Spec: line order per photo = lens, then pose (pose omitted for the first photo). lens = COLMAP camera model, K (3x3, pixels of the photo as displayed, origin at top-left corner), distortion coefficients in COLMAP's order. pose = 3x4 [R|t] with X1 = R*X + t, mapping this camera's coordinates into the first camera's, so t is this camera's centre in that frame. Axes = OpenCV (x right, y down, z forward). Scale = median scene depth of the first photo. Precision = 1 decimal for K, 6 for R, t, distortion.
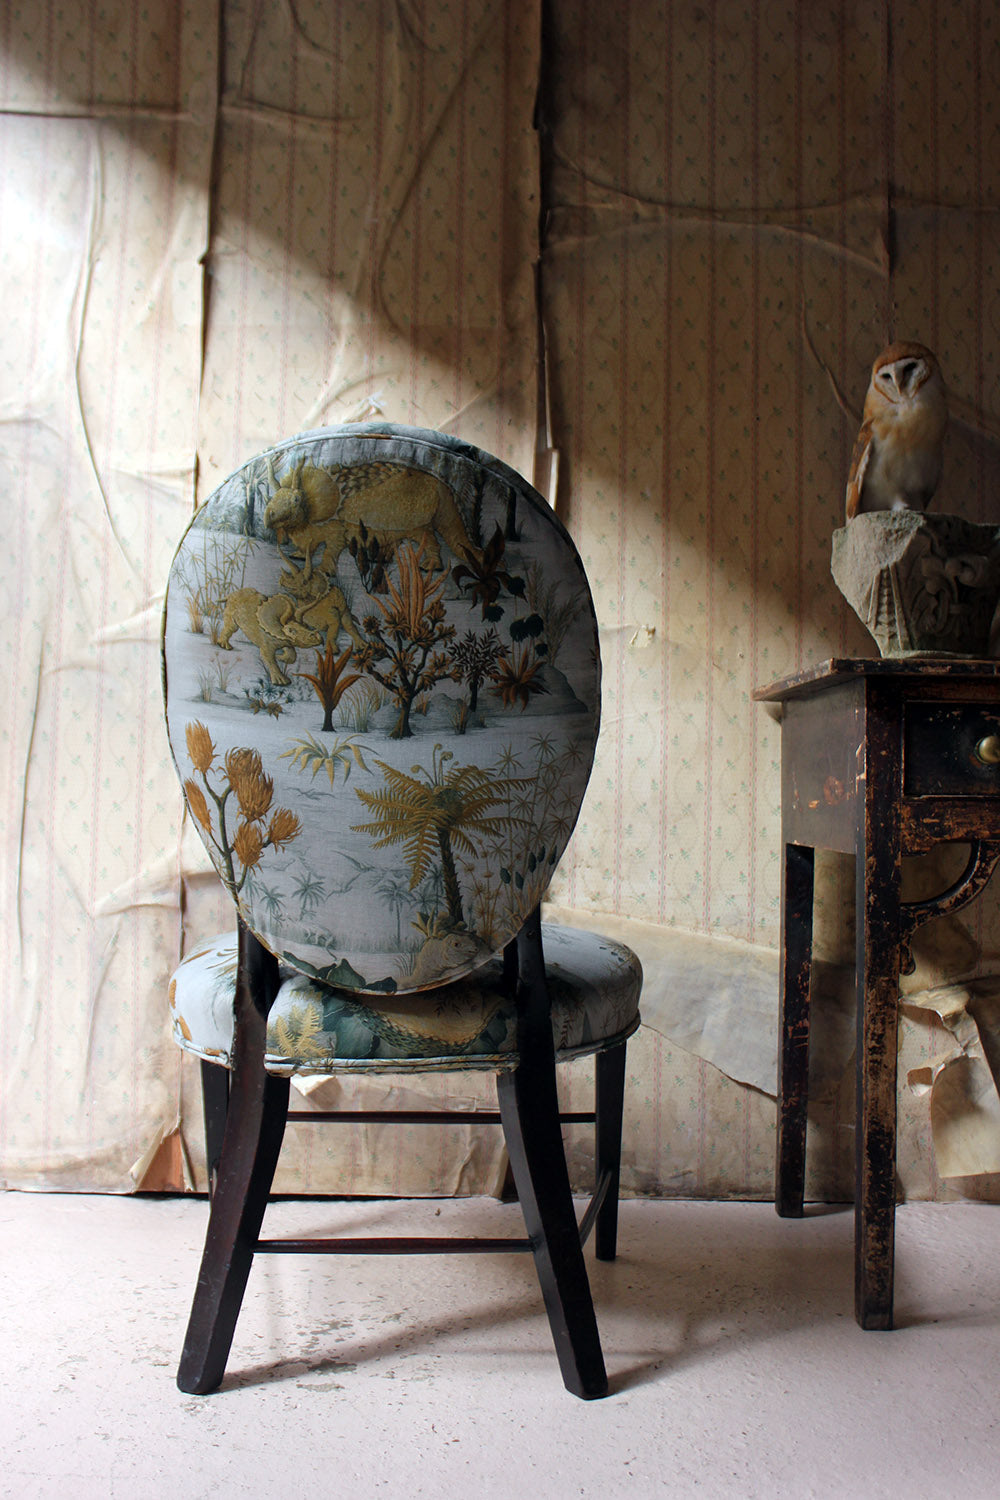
lens RADIAL K [[1484.1, 0, 489.9], [0, 1484.1, 754.7], [0, 0, 1]] dist [-0.084546, 0.000000]
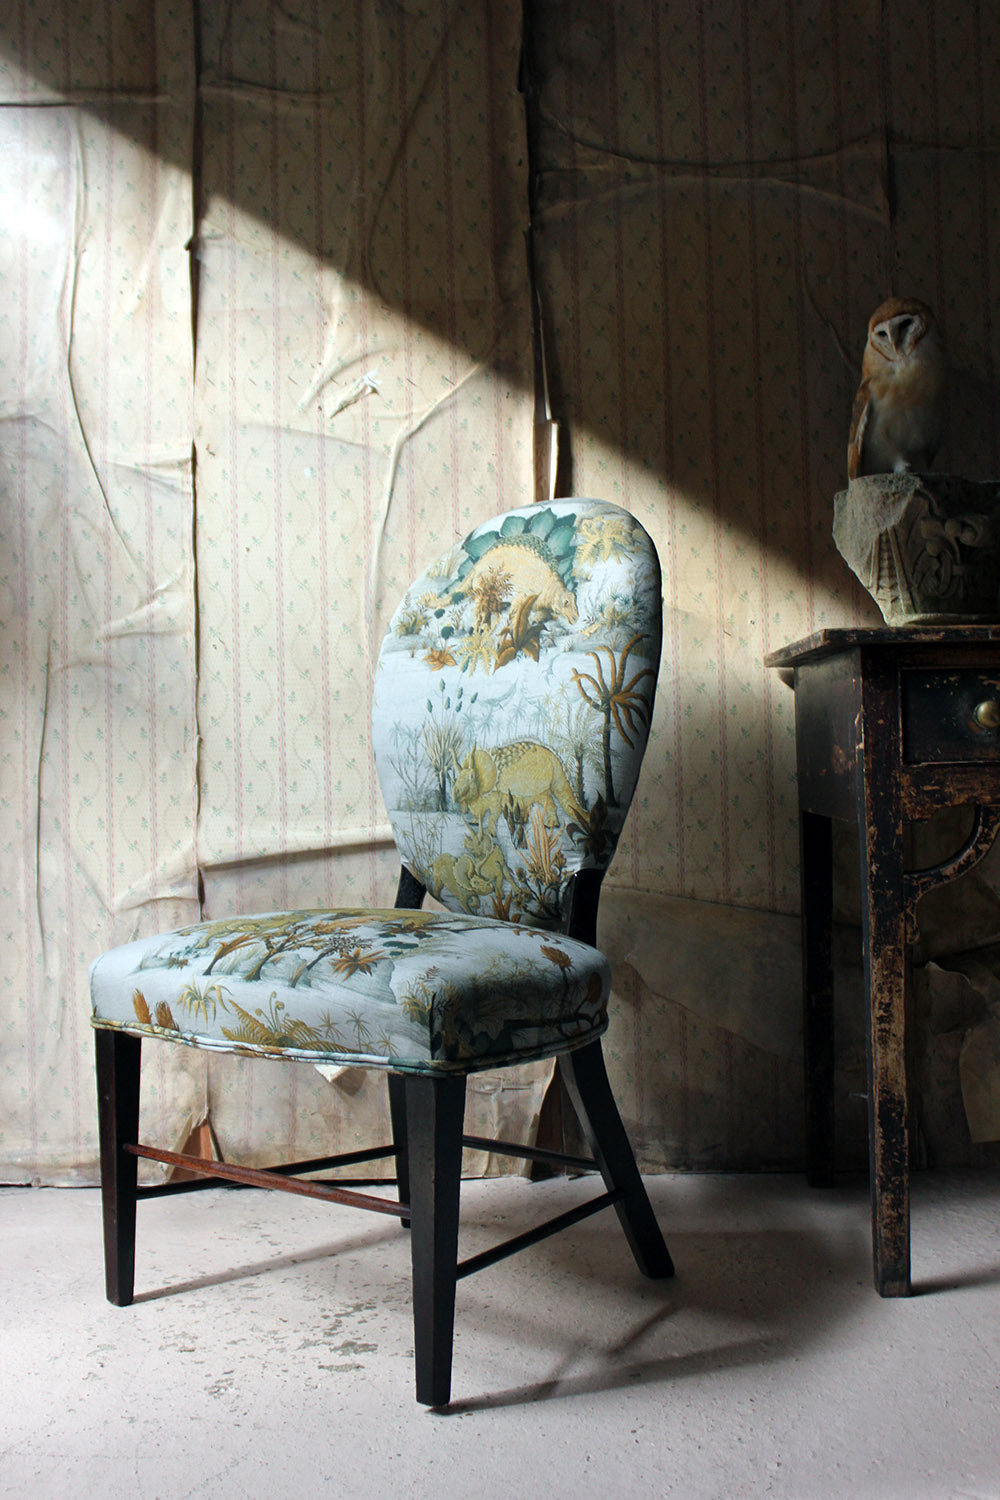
lens RADIAL K [[1560.8, 0, 496.0], [0, 1560.8, 760.2], [0, 0, 1]] dist [-0.075004, 0.000000]
pose [[0.998506, -0.042104, -0.034834, 0.032100], [0.043134, 0.998638, 0.029358, -0.012927], [0.033551, -0.030817, 0.998962, -0.042637]]
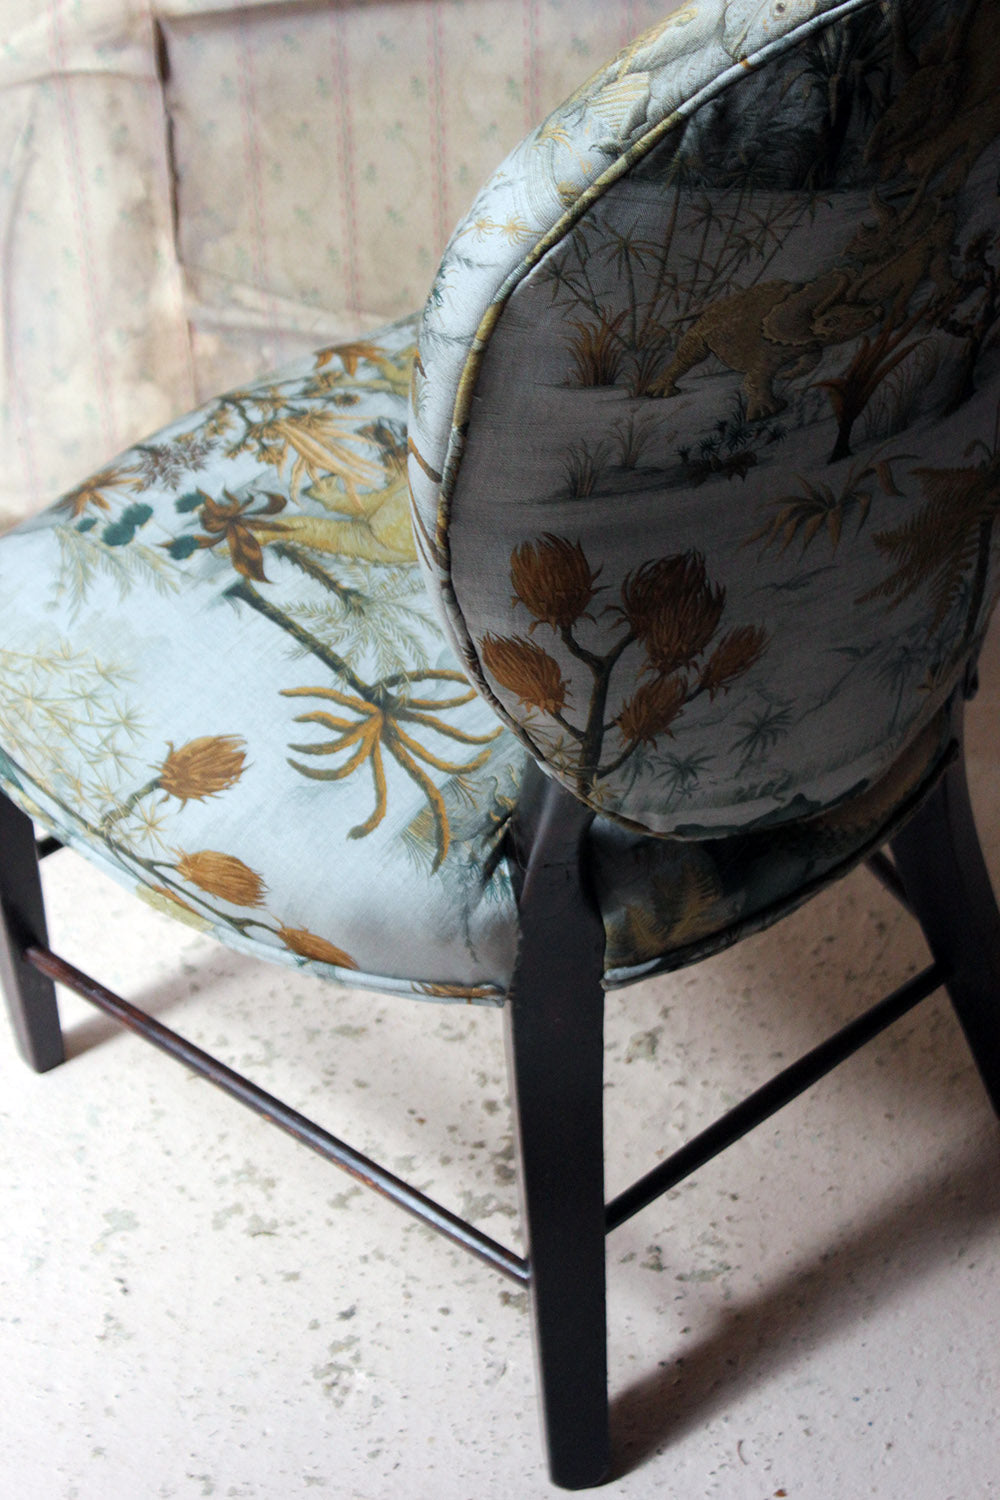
lens RADIAL K [[2791.4, 0, 536.9], [0, 2791.4, 721.8], [0, 0, 1]] dist [-0.007350, 0.000000]
pose [[0.998856, 0.014119, -0.045684, -0.045810], [0.019766, 0.748043, 0.663356, -0.328001], [0.043540, -0.663500, 0.746908, 0.206103]]
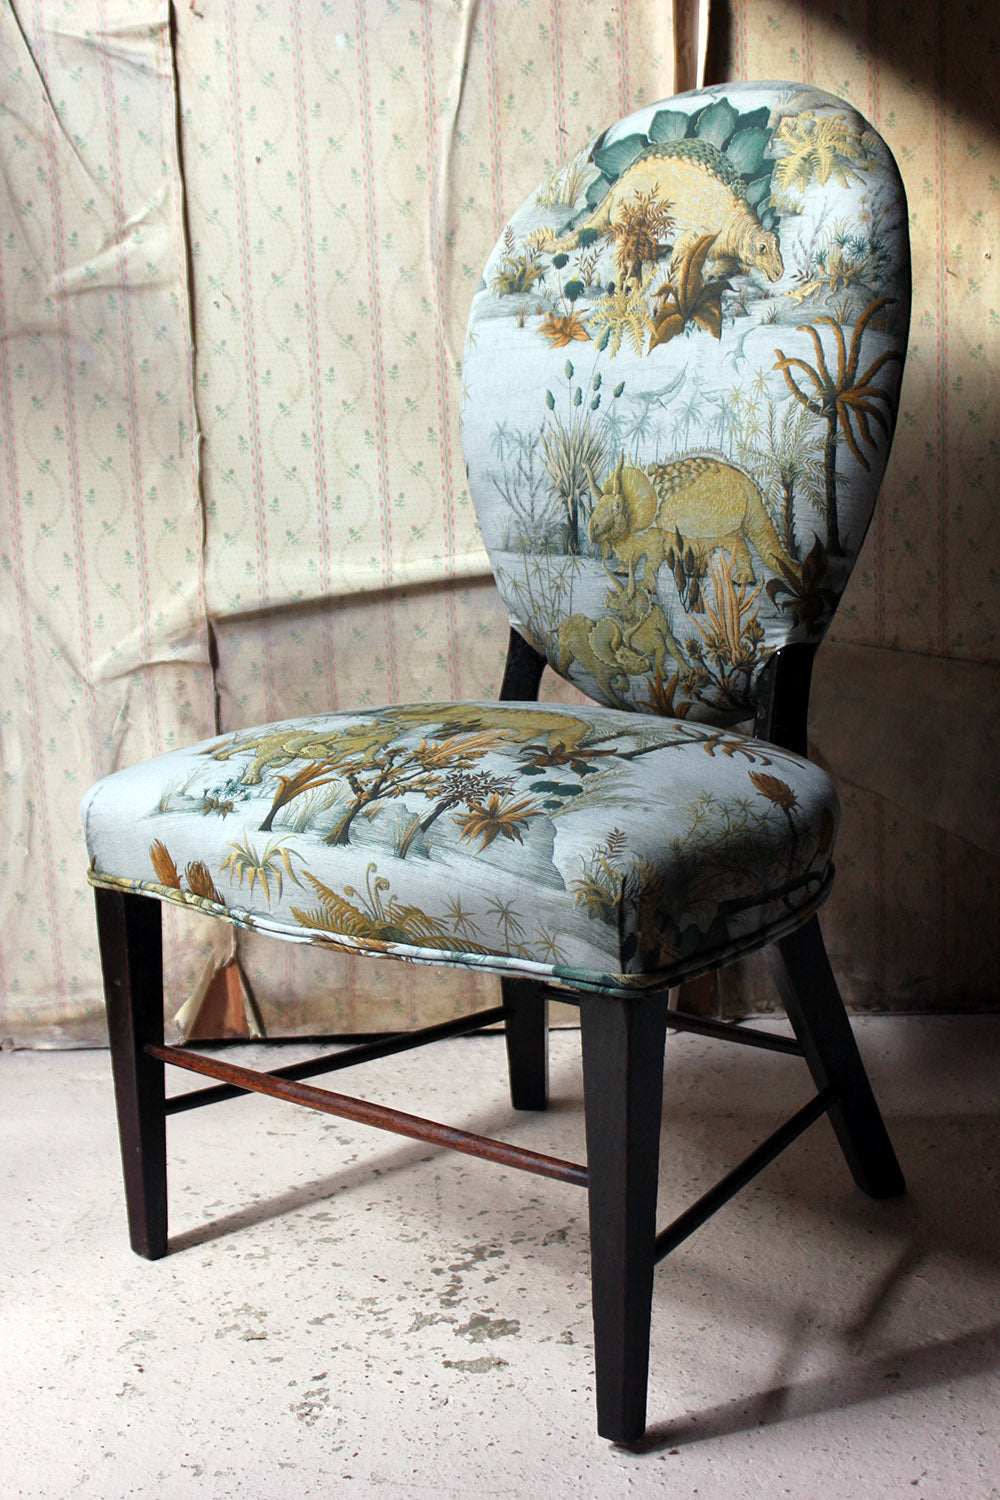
lens RADIAL K [[1877.6, 0, 509.0], [0, 1877.6, 738.0], [0, 0, 1]] dist [-0.037717, 0.000000]
pose [[0.997790, -0.053999, -0.038721, -0.030328], [0.061152, 0.974204, 0.217227, -0.051173], [0.025992, -0.219115, 0.975353, 0.100940]]
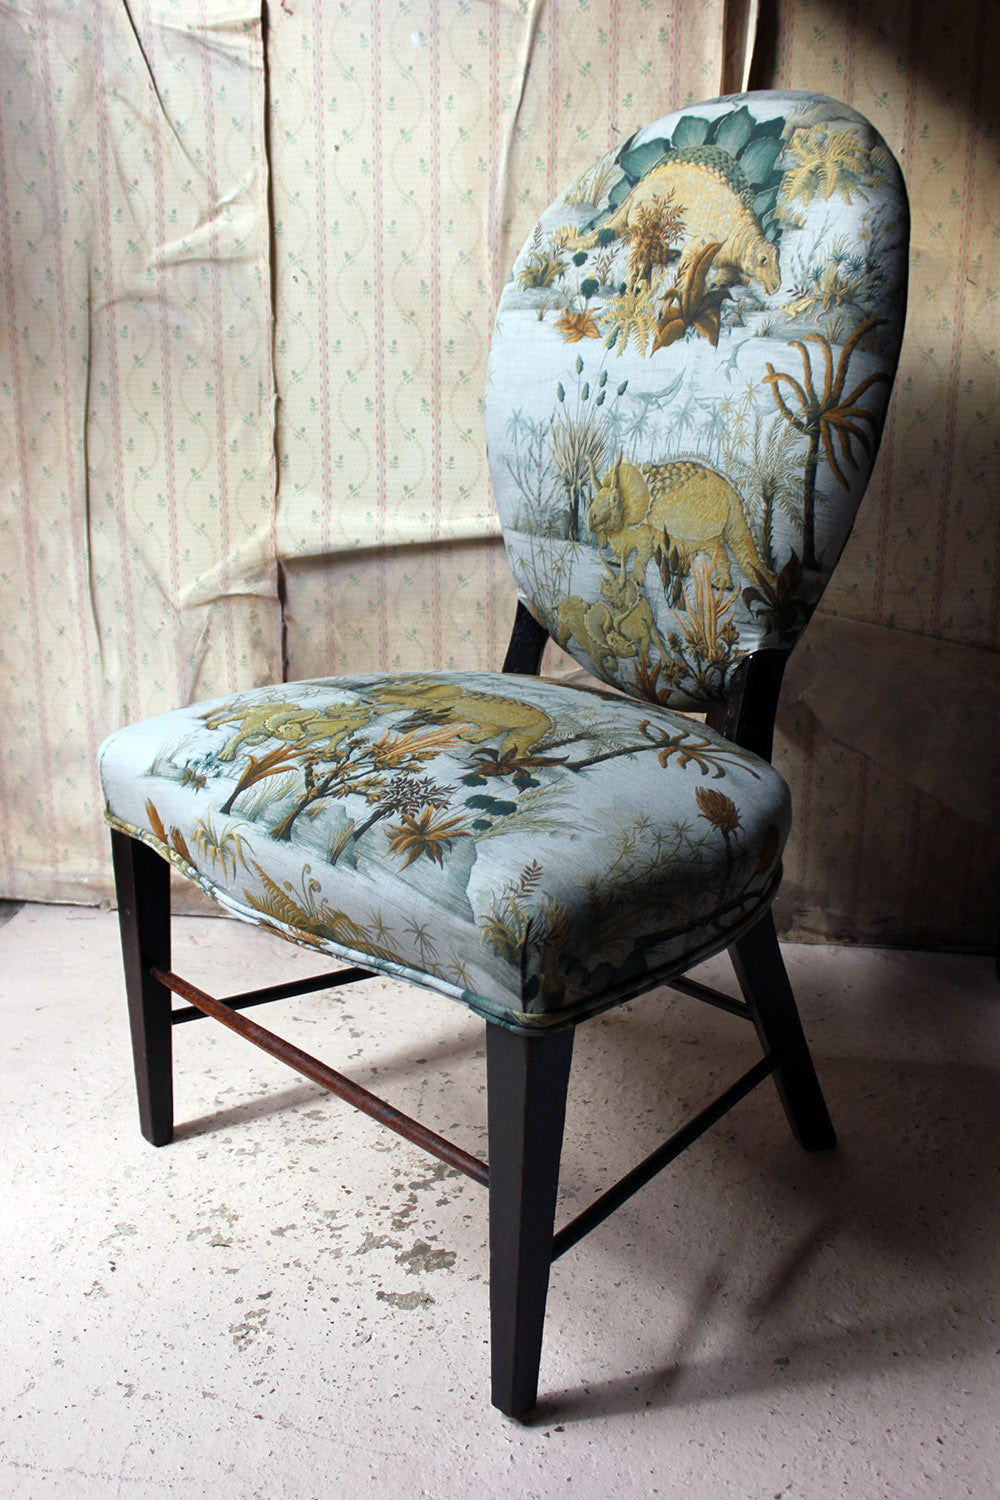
lens RADIAL K [[1425.3, 0, 506.6], [0, 1425.3, 734.9], [0, 0, 1]] dist [-0.090526, 0.000000]
pose [[0.990324, 0.022942, -0.136866, 0.025594], [0.021441, 0.949104, 0.314232, -0.069781], [0.137109, -0.314126, 0.939428, 0.250330]]
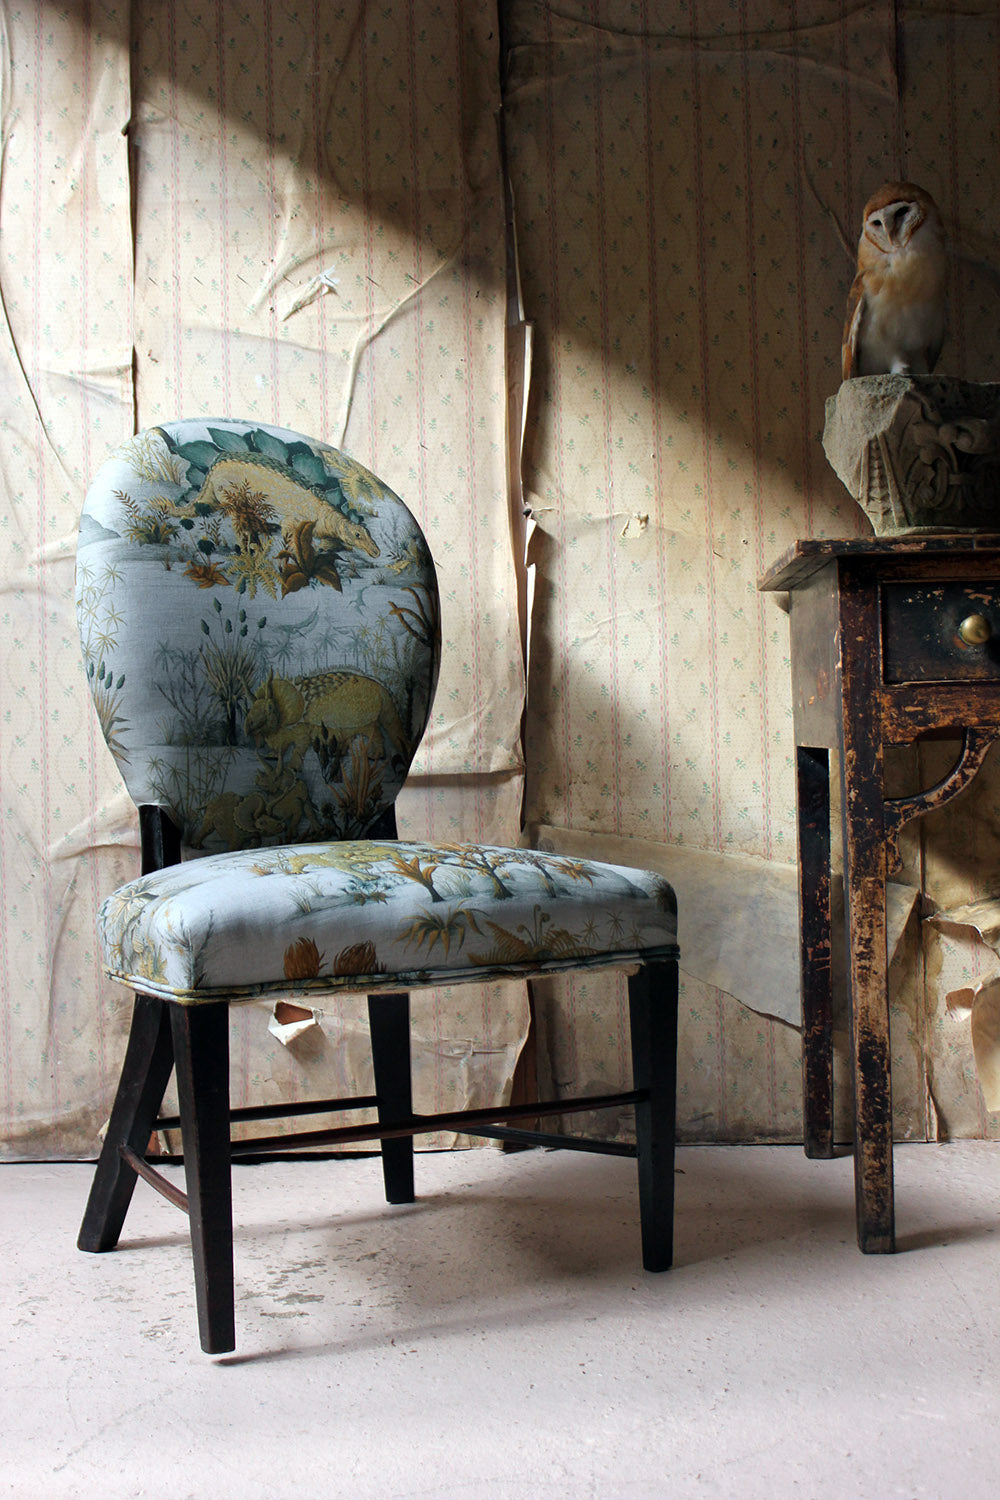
lens RADIAL K [[1877.6, 0, 490.1], [0, 1877.6, 759.7], [0, 0, 1]] dist [-0.037717, 0.000000]
pose [[0.997865, -0.043629, -0.048606, 0.065329], [0.045538, 0.998206, 0.038884, 0.013845], [0.046822, -0.041014, 0.998061, -0.150115]]
